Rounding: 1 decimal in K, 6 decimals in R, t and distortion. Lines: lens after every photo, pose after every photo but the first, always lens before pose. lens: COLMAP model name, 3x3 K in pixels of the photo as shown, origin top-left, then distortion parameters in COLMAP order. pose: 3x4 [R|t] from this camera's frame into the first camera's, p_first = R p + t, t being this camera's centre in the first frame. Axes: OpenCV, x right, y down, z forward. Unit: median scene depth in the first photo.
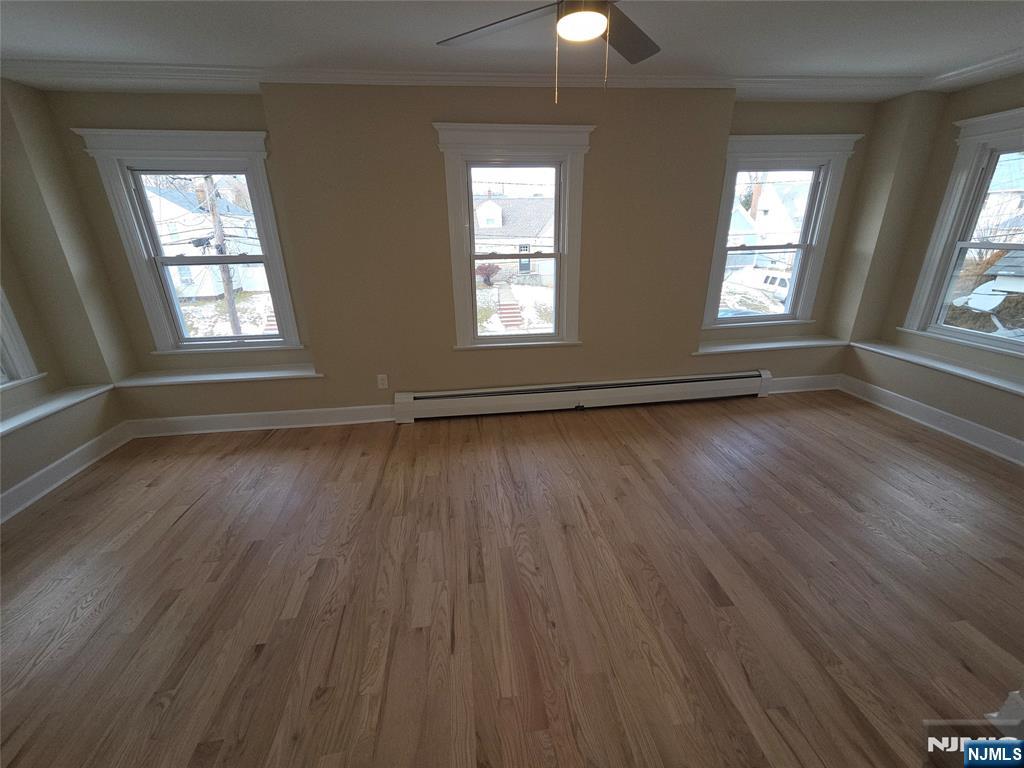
lens RADIAL K [[417.6, 0, 510.8], [0, 417.6, 381.8], [0, 0, 1]] dist [0.001943, 0.000080]
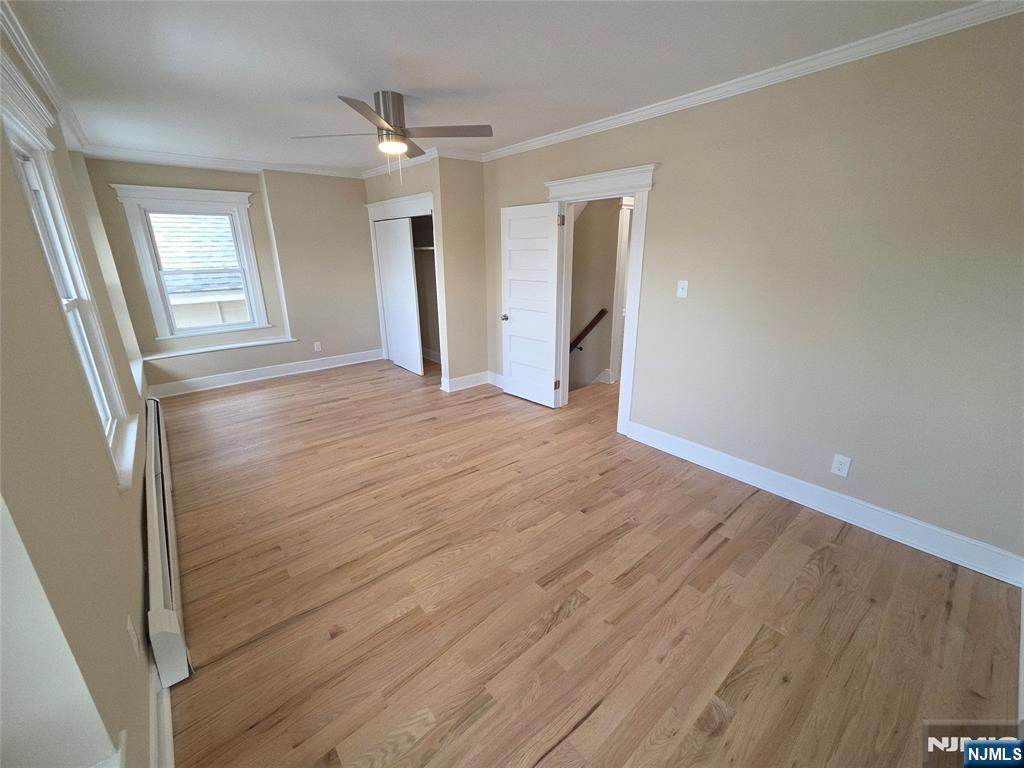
lens RADIAL K [[417.6, 0, 510.3], [0, 417.6, 380.5], [0, 0, 1]] dist [0.001943, 0.000080]
pose [[-0.540603, -0.233345, 0.808269, -1.247899], [0.313130, 0.835920, 0.450762, -0.444146], [-0.780831, 0.496777, -0.378834, 1.213863]]
